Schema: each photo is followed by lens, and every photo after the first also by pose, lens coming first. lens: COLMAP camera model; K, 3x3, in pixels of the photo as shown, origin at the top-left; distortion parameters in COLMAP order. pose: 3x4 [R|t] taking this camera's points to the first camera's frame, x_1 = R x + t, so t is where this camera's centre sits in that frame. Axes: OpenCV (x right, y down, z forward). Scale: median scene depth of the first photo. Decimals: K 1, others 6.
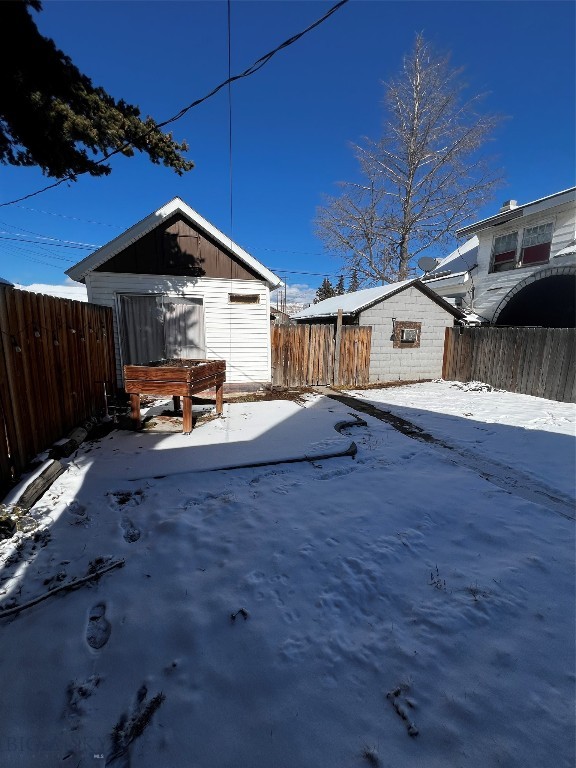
lens RADIAL K [[308.1, 0, 288.0], [0, 308.1, 384.0], [0, 0, 1]] dist [-0.000101, -0.000025]
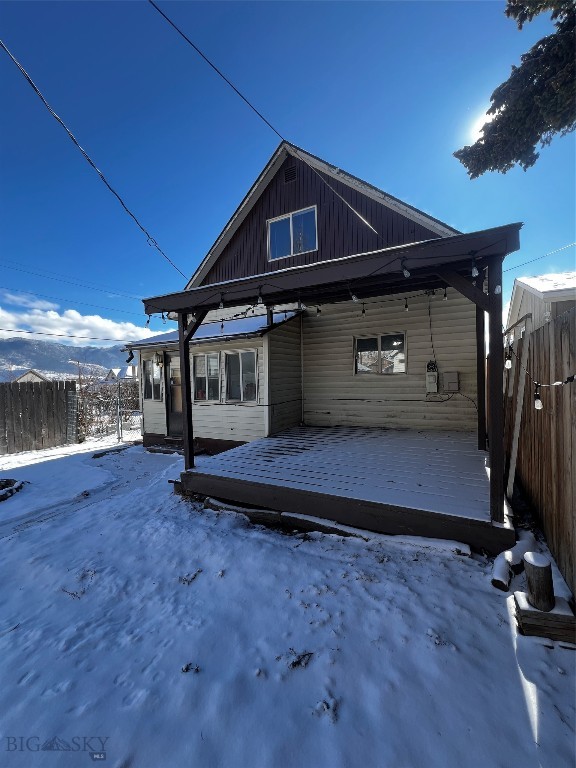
lens RADIAL K [[308.1, 0, 288.0], [0, 308.1, 384.0], [0, 0, 1]] dist [-0.000101, -0.000025]
pose [[-0.705844, -0.008581, 0.708315, -1.003777], [0.151904, 0.974831, 0.163184, -0.222038], [-0.691888, 0.222778, -0.686776, 1.201248]]
